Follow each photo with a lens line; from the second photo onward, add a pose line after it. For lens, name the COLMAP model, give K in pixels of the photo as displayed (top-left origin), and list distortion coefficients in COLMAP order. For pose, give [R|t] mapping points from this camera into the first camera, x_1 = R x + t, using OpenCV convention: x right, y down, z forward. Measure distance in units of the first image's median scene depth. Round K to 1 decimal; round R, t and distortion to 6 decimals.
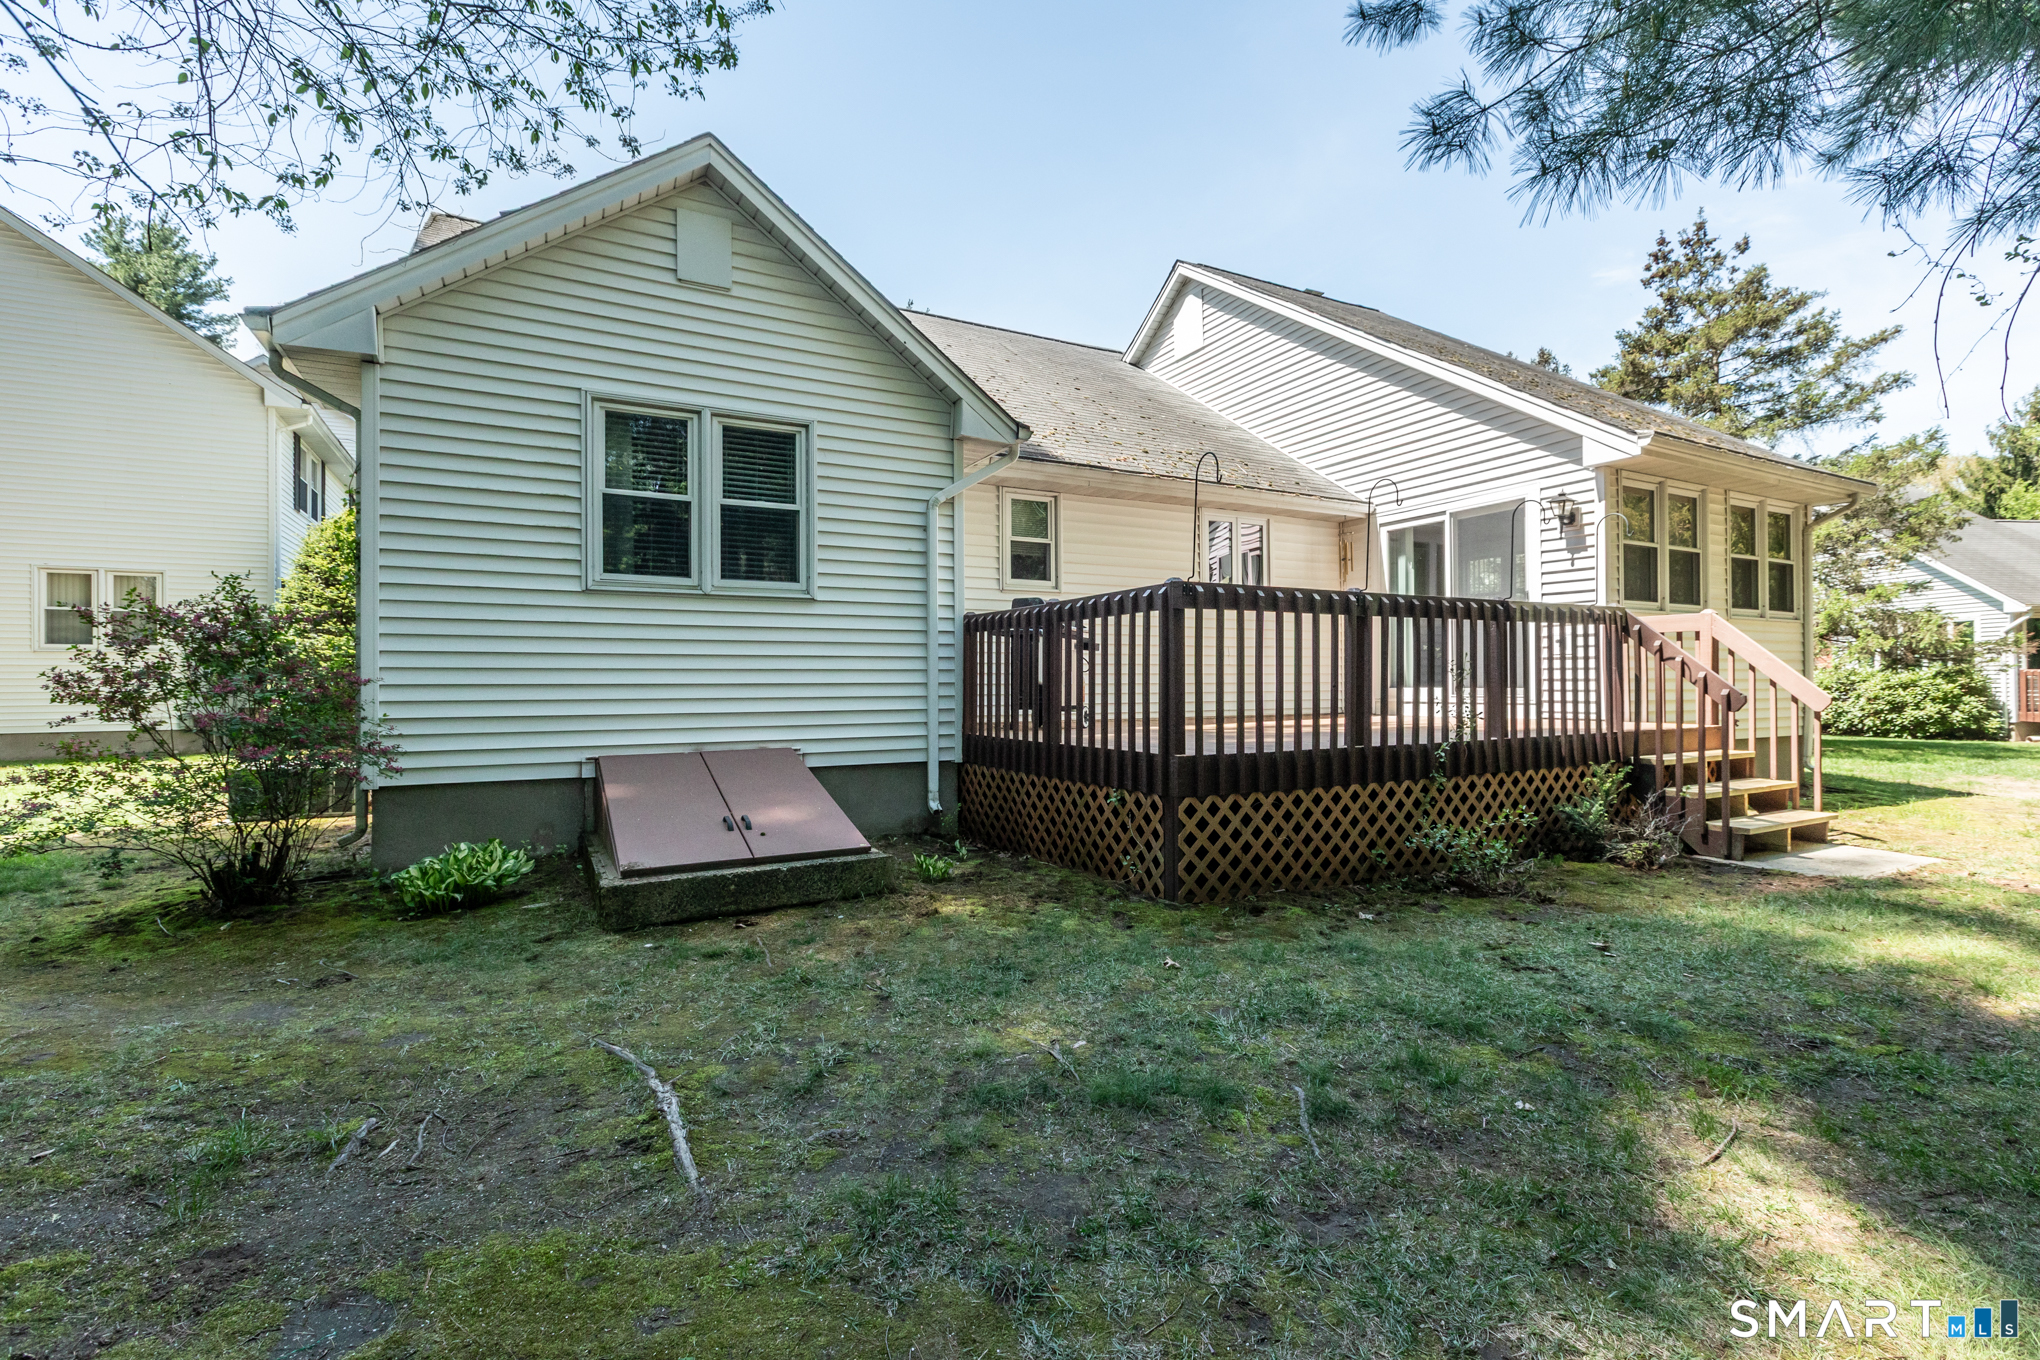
lens RADIAL K [[915.8, 0, 1019.4], [0, 915.8, 674.2], [0, 0, 1]] dist [0.002025, 0.000067]
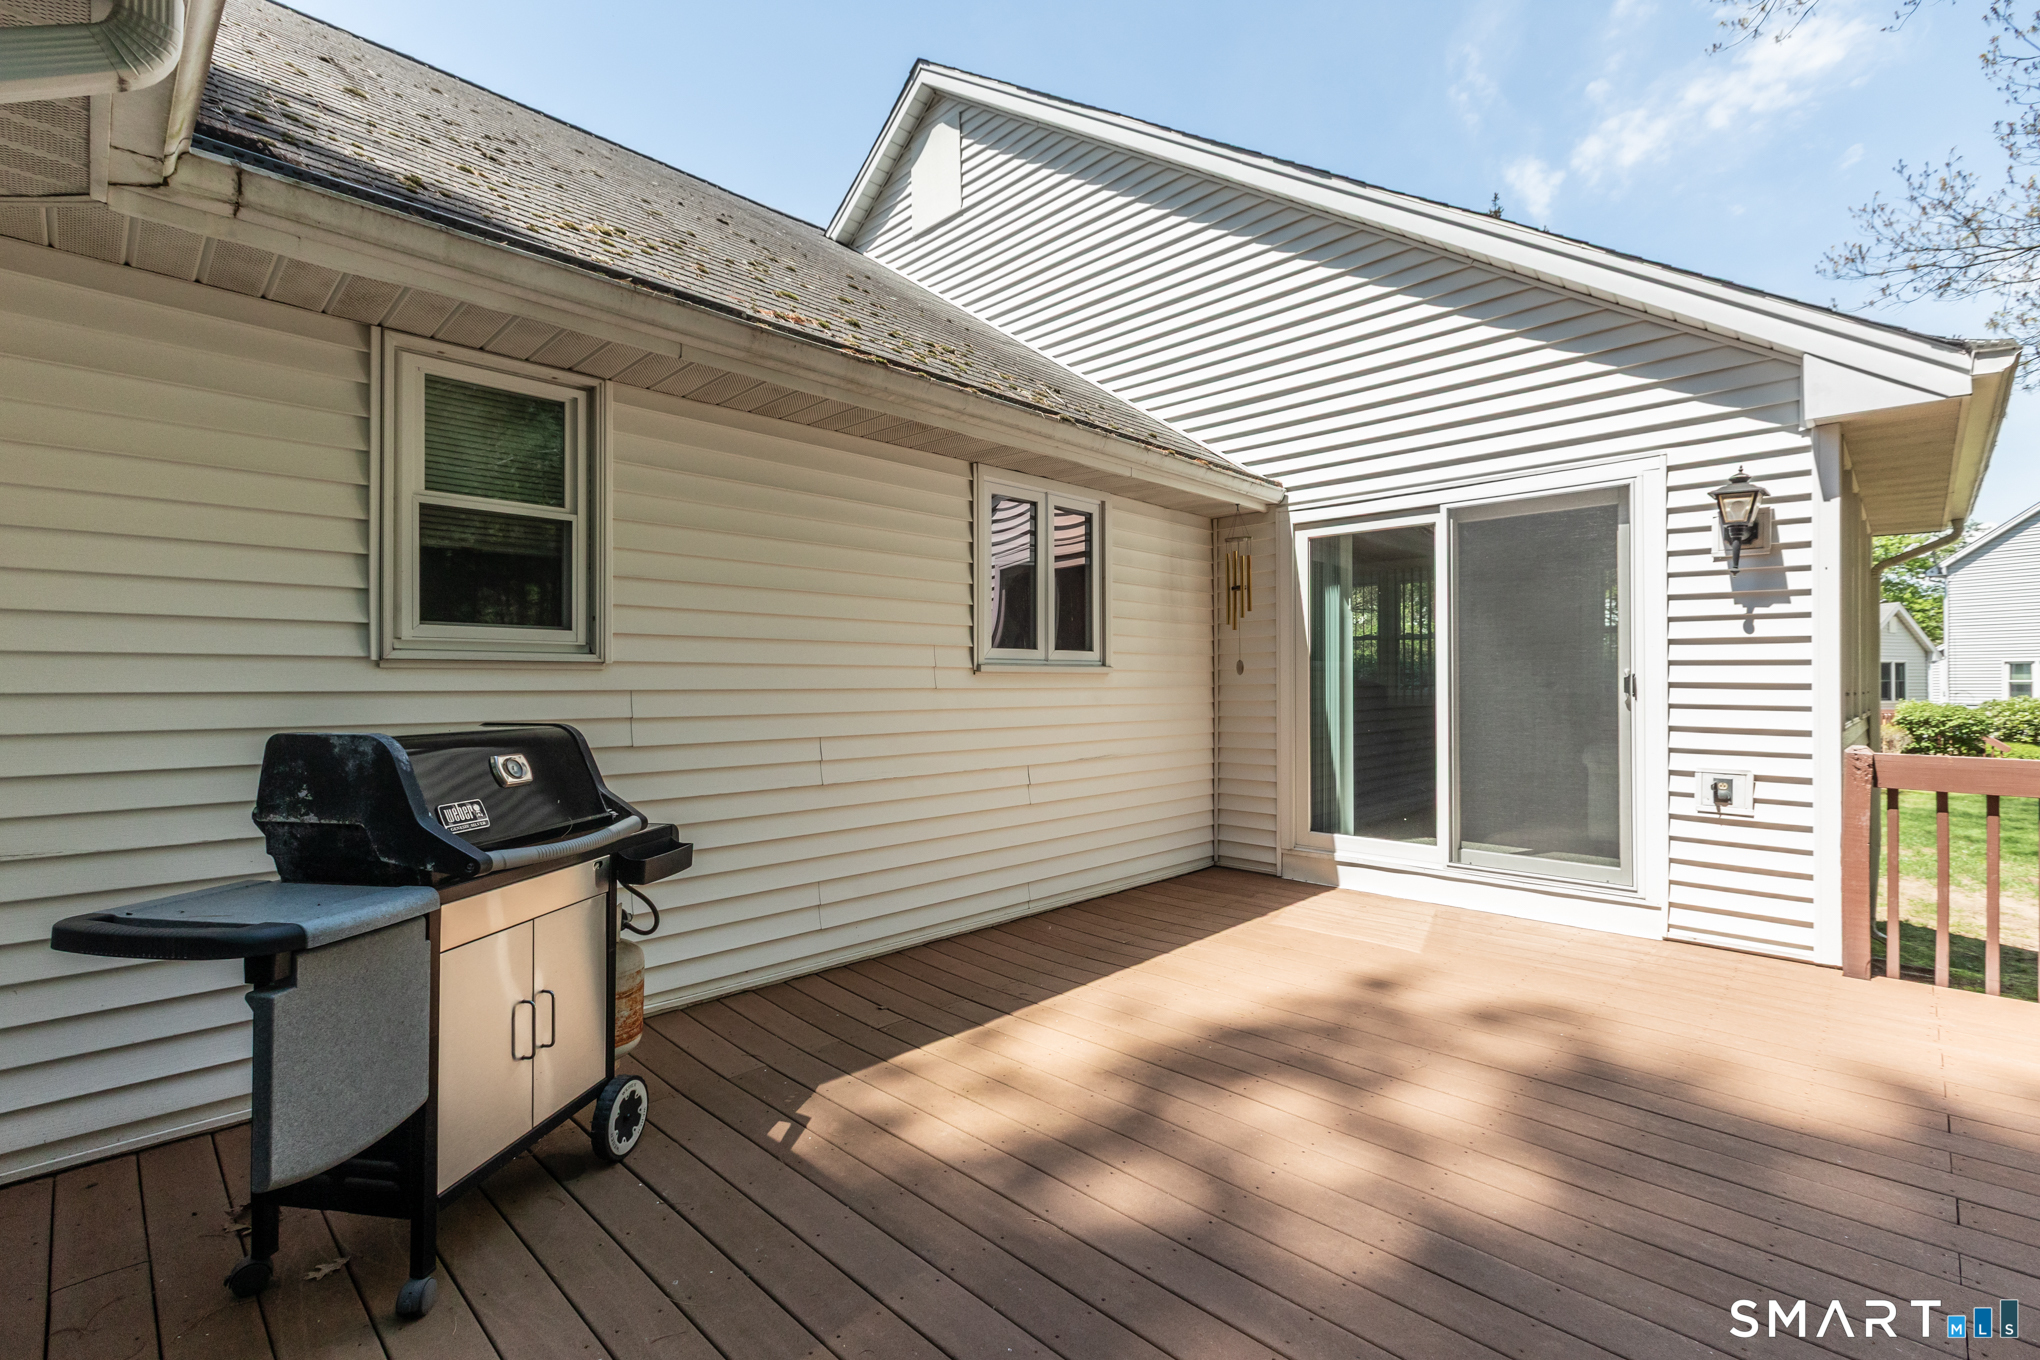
lens RADIAL K [[915.8, 0, 1019.4], [0, 915.8, 674.2], [0, 0, 1]] dist [0.002025, 0.000067]
pose [[0.955046, 0.009430, 0.296309, 0.088669], [-0.010563, 0.999942, 0.002222, -0.082633], [-0.296271, -0.005252, 0.955090, 0.584508]]
